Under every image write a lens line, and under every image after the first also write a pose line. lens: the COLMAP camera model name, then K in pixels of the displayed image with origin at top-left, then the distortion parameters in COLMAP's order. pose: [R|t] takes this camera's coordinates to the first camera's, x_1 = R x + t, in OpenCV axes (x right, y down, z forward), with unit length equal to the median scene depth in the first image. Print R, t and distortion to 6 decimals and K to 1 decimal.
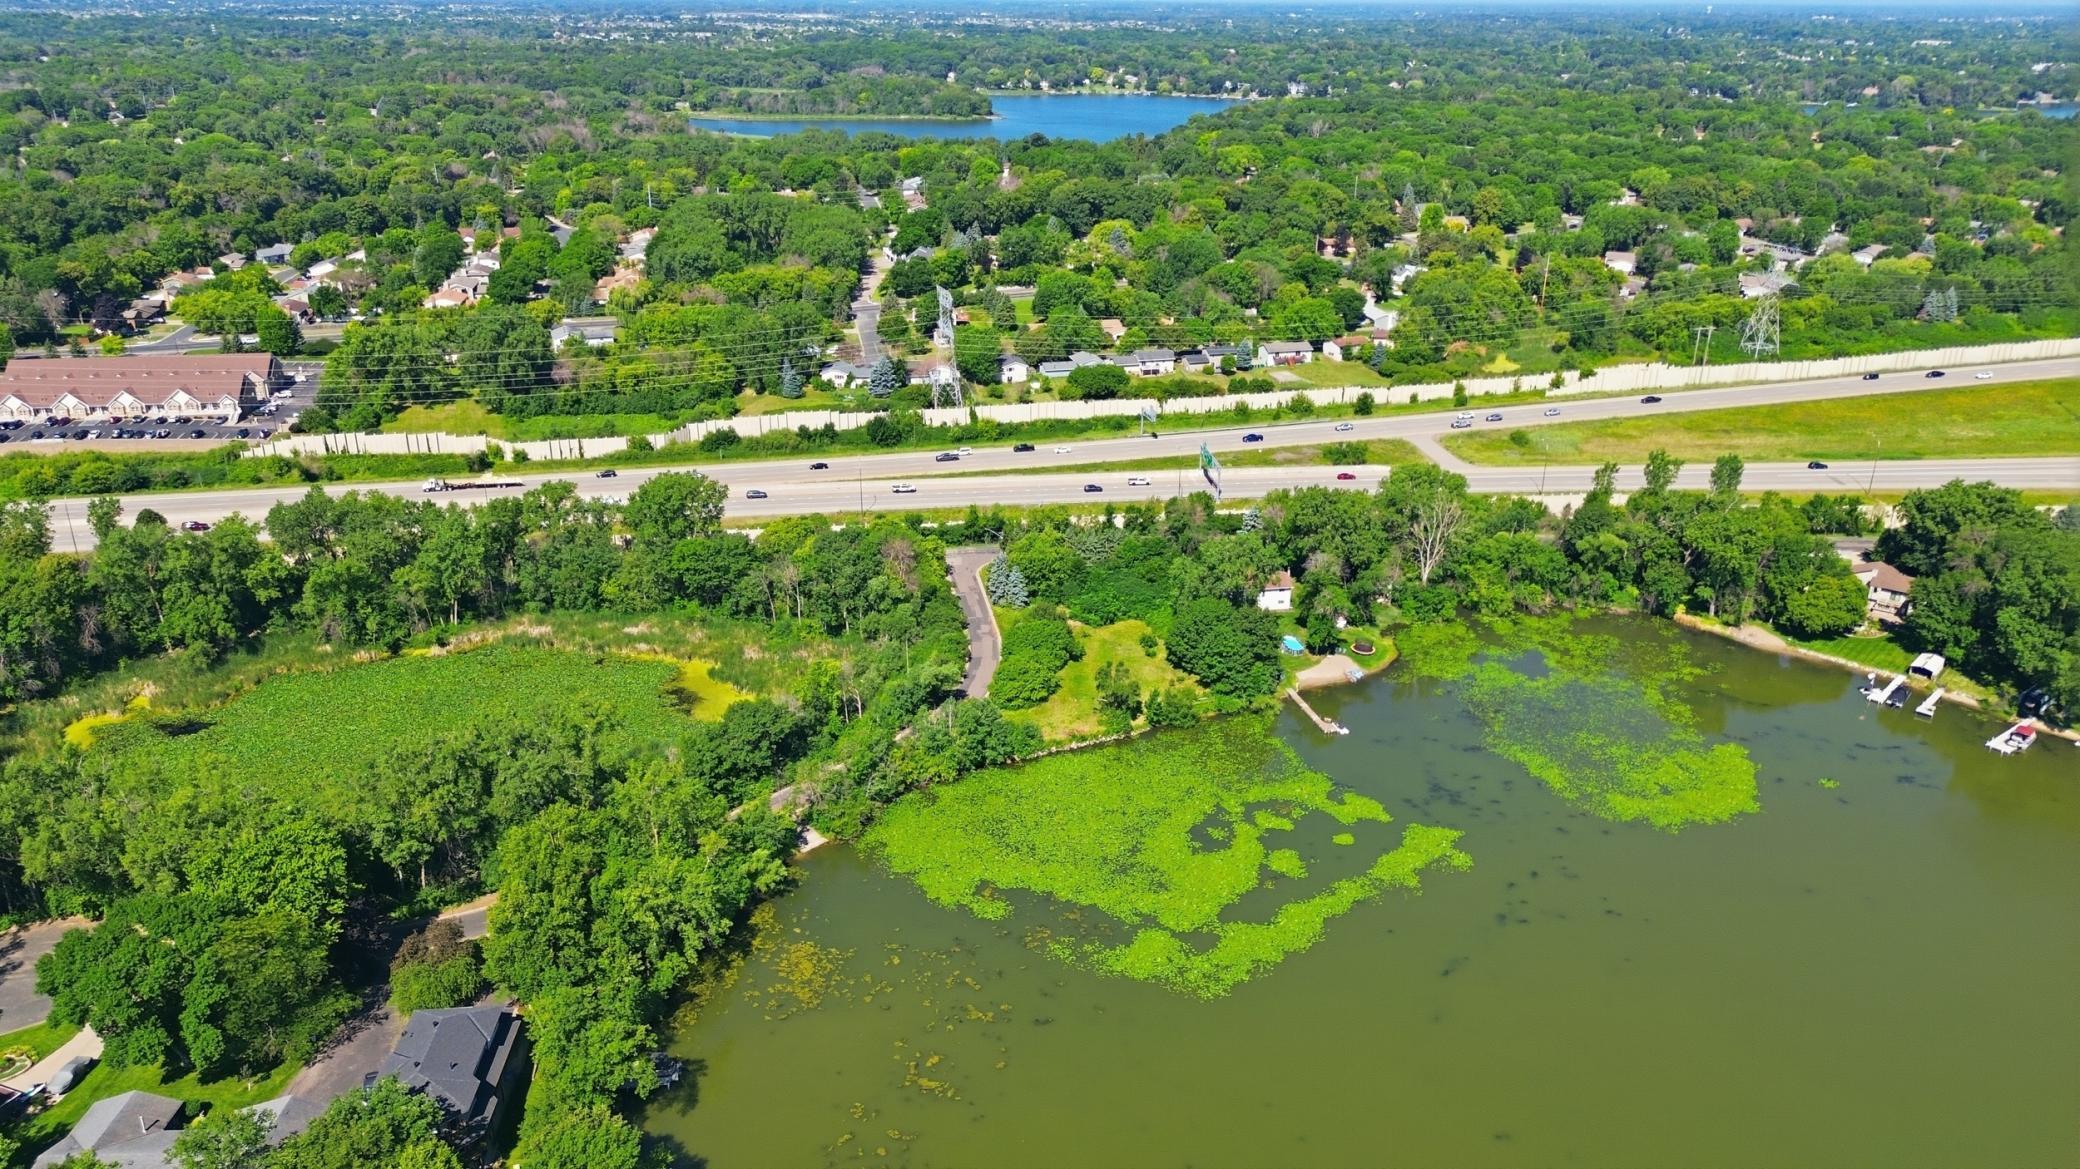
lens RADIAL K [[1464.1, 0, 1033.3], [0, 1464.1, 577.9], [0, 0, 1]] dist [0.072767, -0.076614]
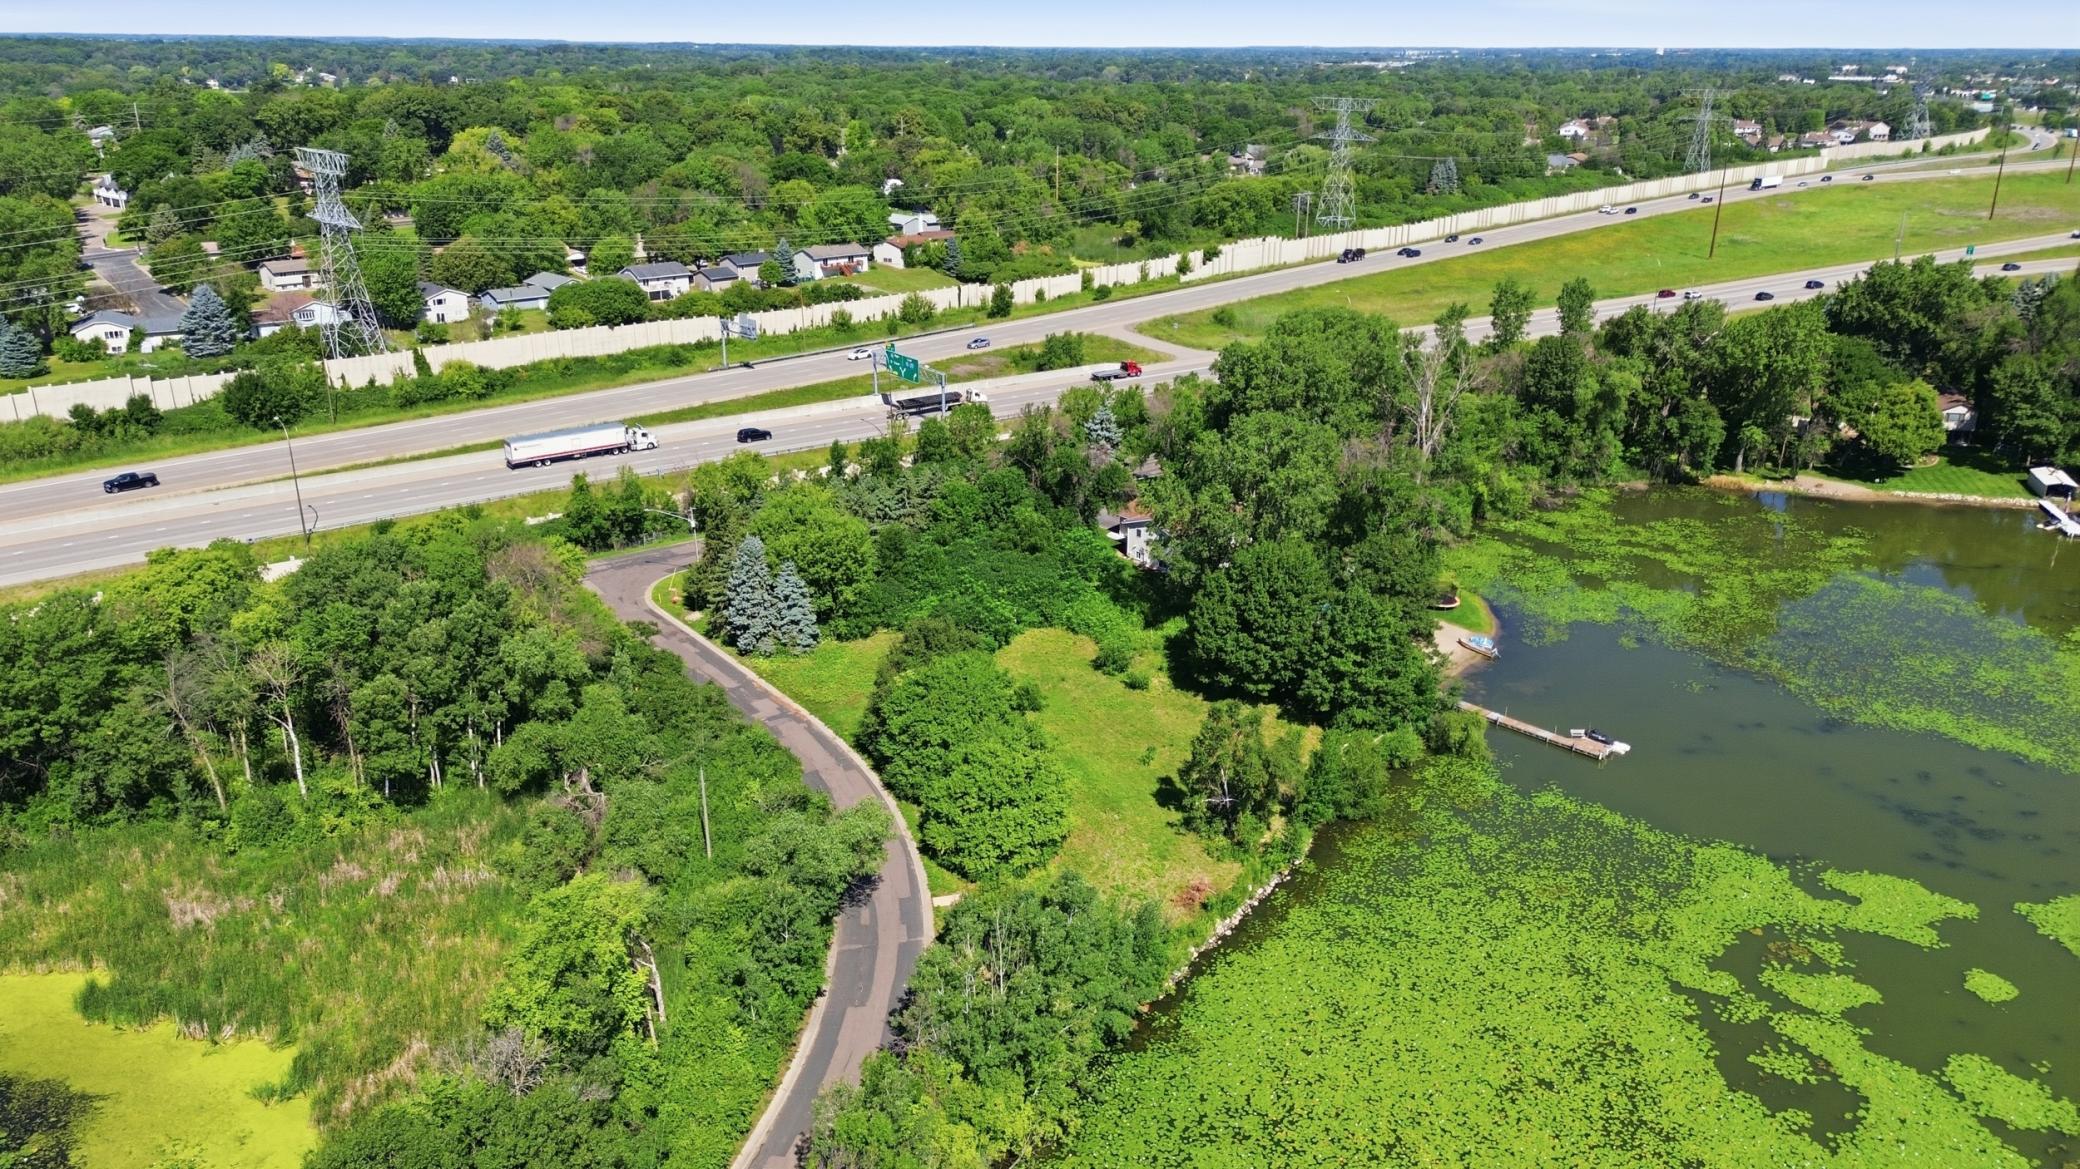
lens RADIAL K [[1464.1, 0, 1034.8], [0, 1464.1, 588.9], [0, 0, 1]] dist [0.072767, -0.076614]
pose [[0.871660, -0.171349, 0.459181, -0.120763], [0.179423, 0.983418, 0.026377, 0.001600], [-0.456087, 0.059396, 0.887951, 0.422755]]
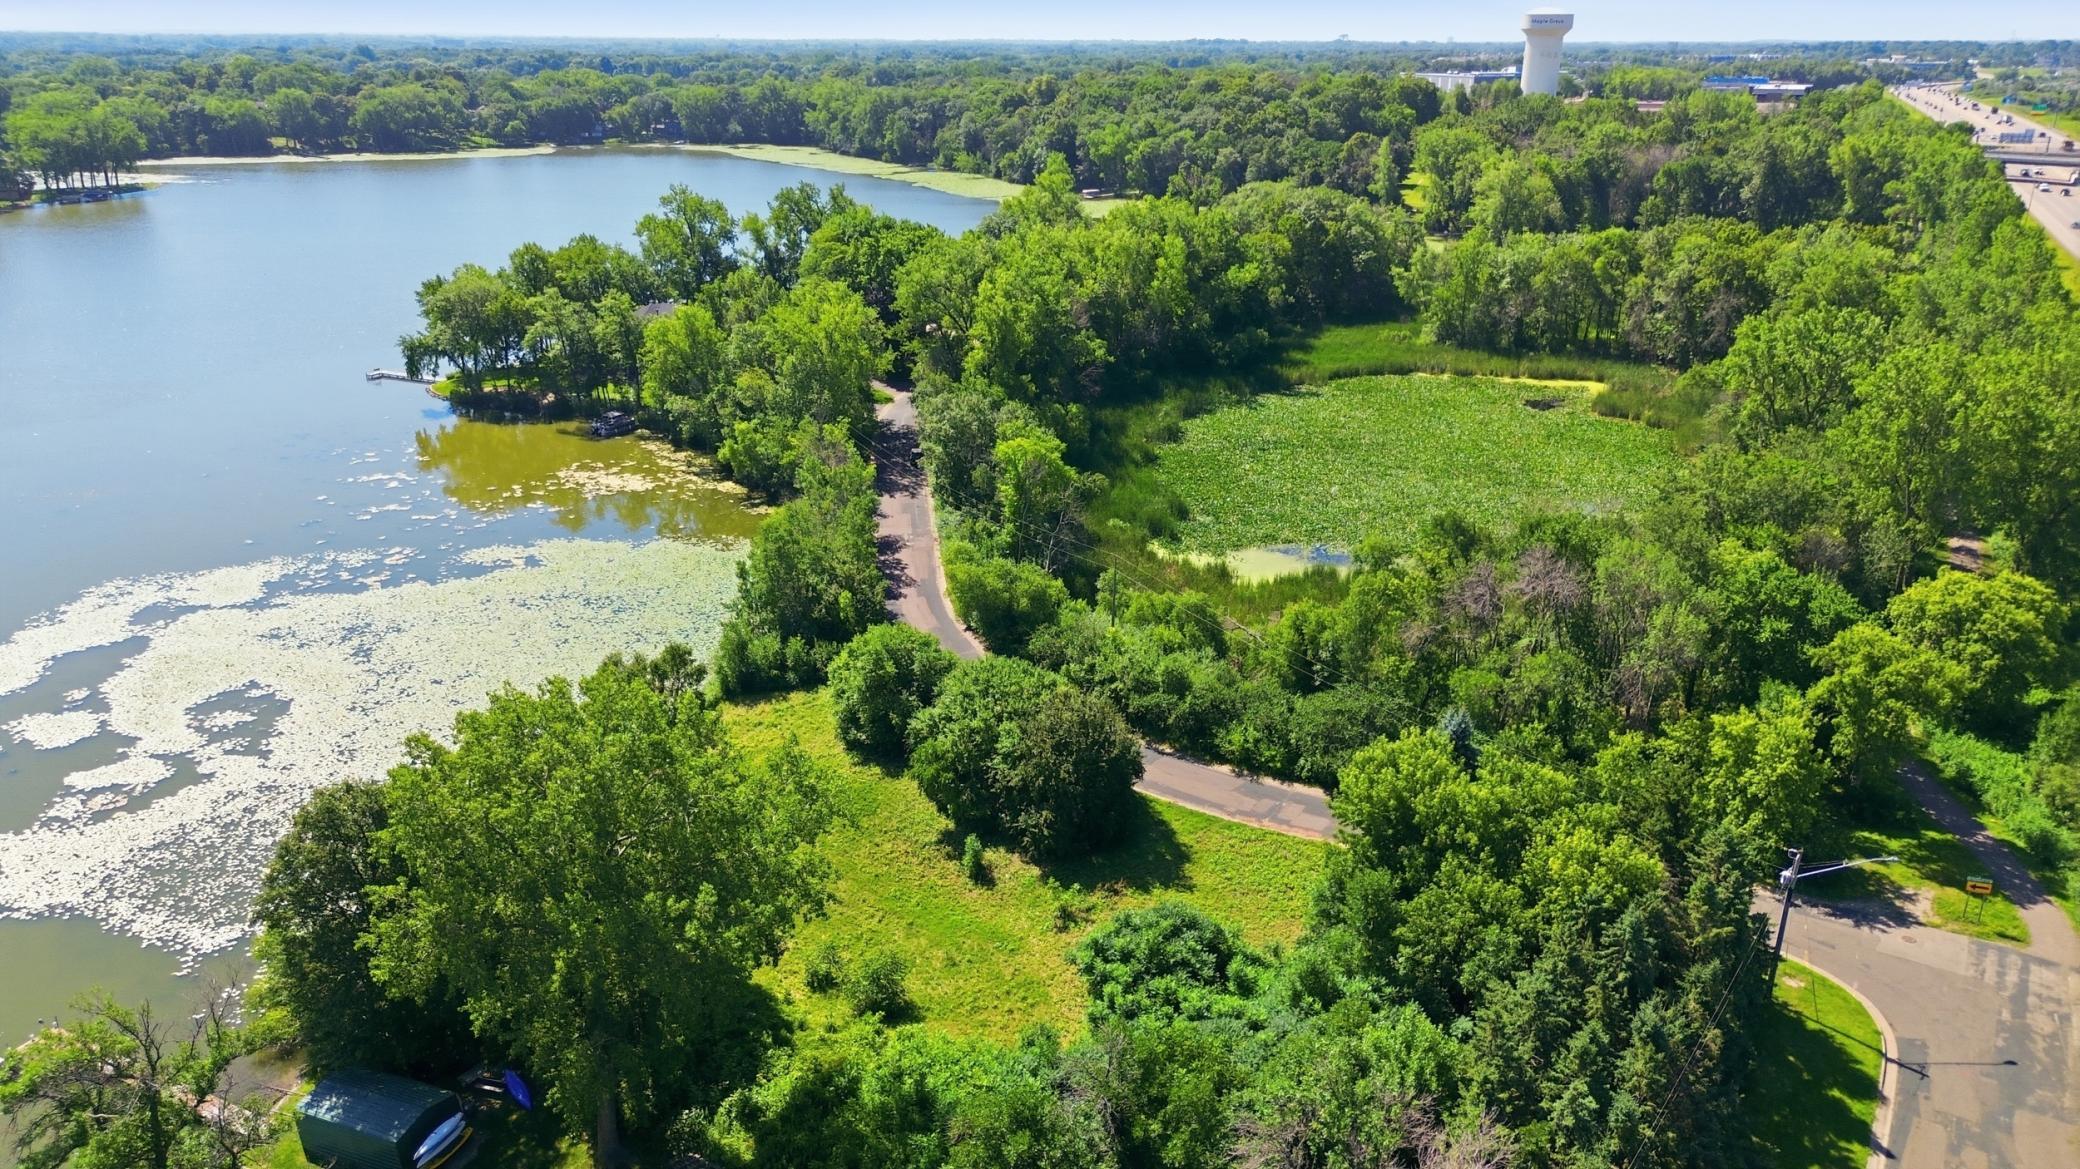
lens RADIAL K [[1464.1, 0, 1044.5], [0, 1464.1, 598.3], [0, 0, 1]] dist [0.072767, -0.076614]
pose [[-0.644090, 0.260882, -0.719089, 0.174296], [-0.290471, 0.786225, 0.545414, -0.126882], [0.707655, 0.560170, -0.430621, 0.806468]]
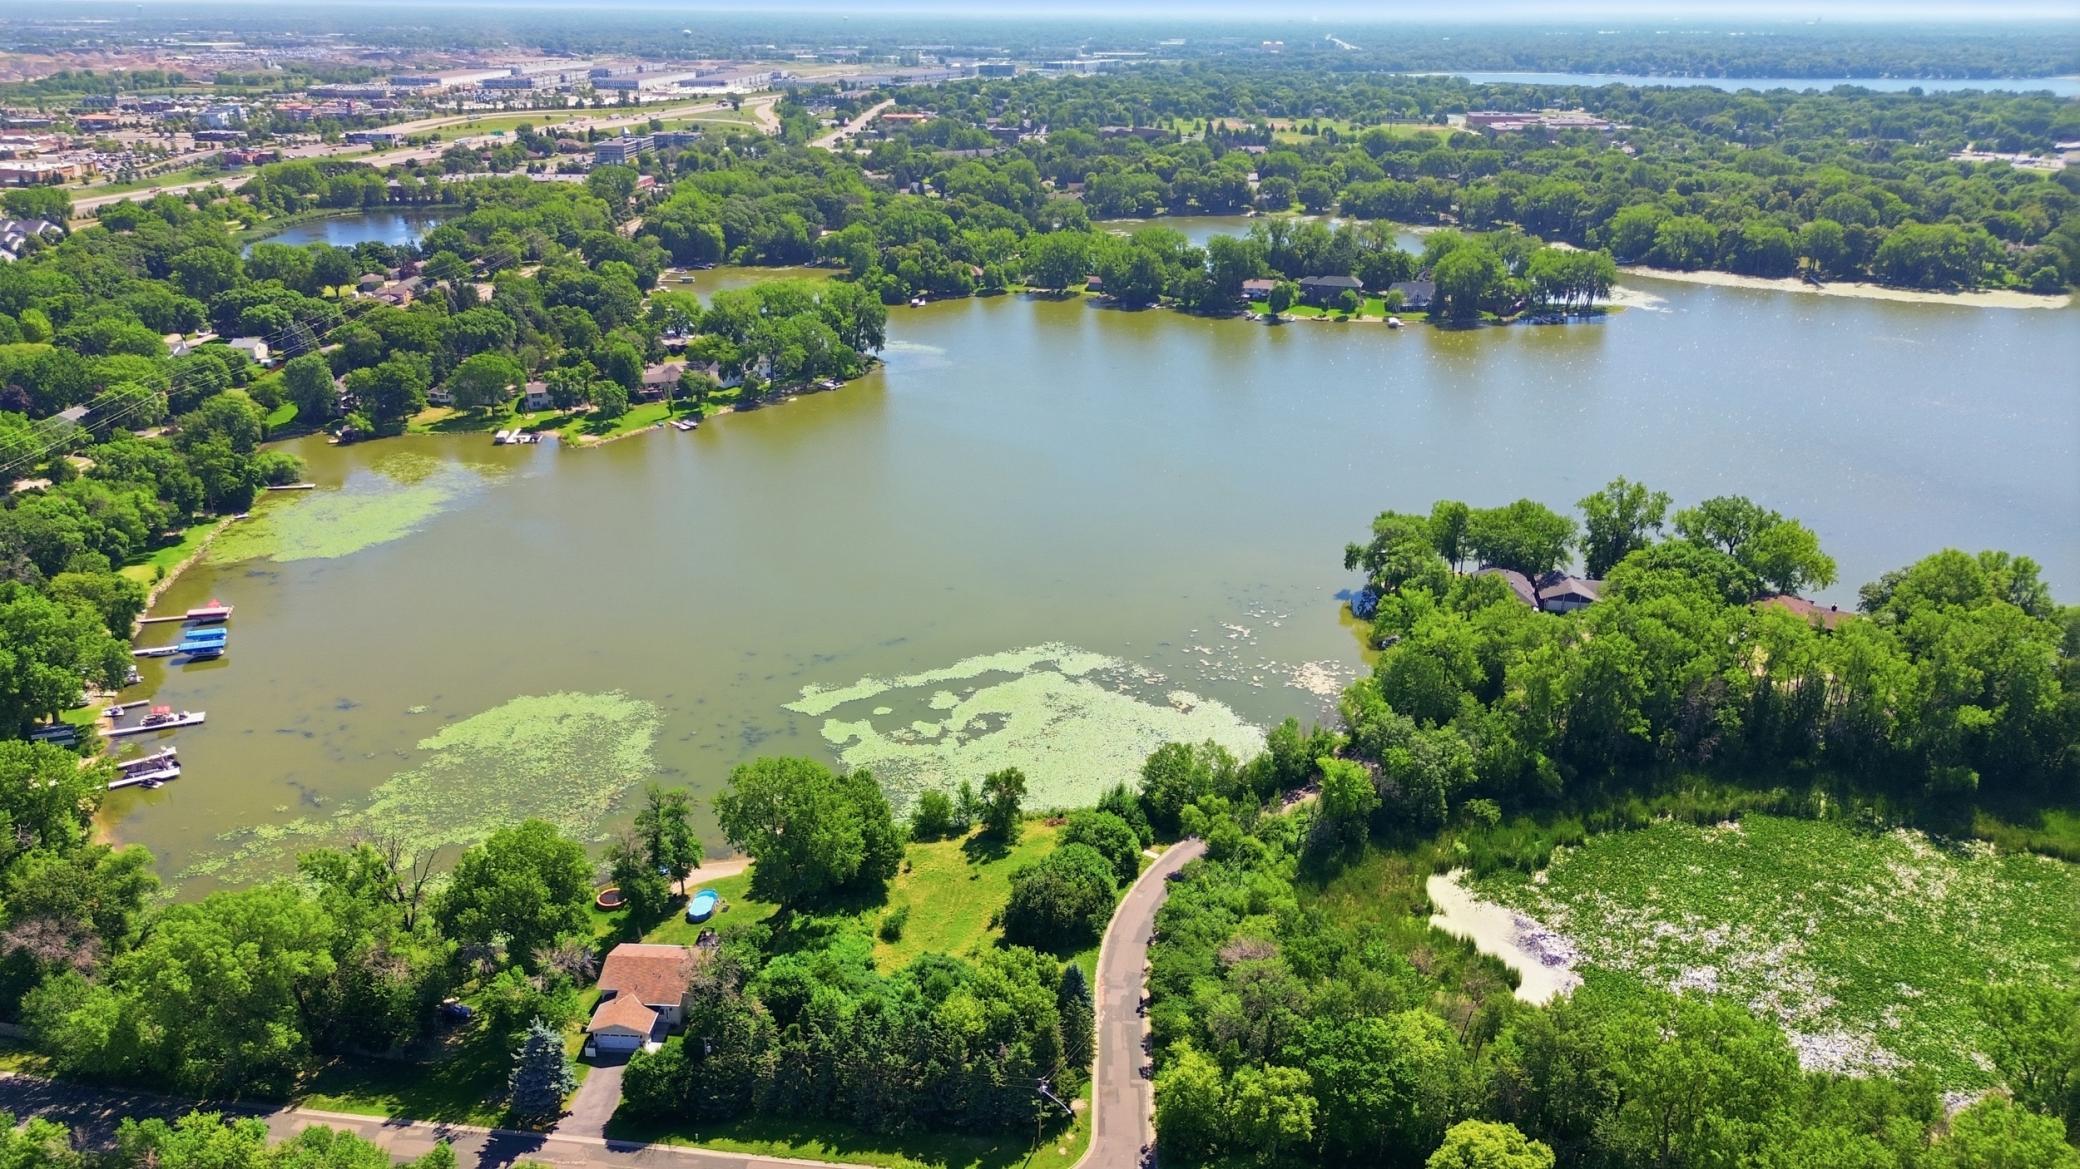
lens RADIAL K [[1464.1, 0, 1049.8], [0, 1464.1, 580.2], [0, 0, 1]] dist [0.072767, -0.076614]
pose [[-0.975450, -0.094818, 0.198764, -0.087954], [0.065153, 0.737906, 0.671751, -0.403841], [-0.210363, 0.668210, -0.713613, 1.011254]]
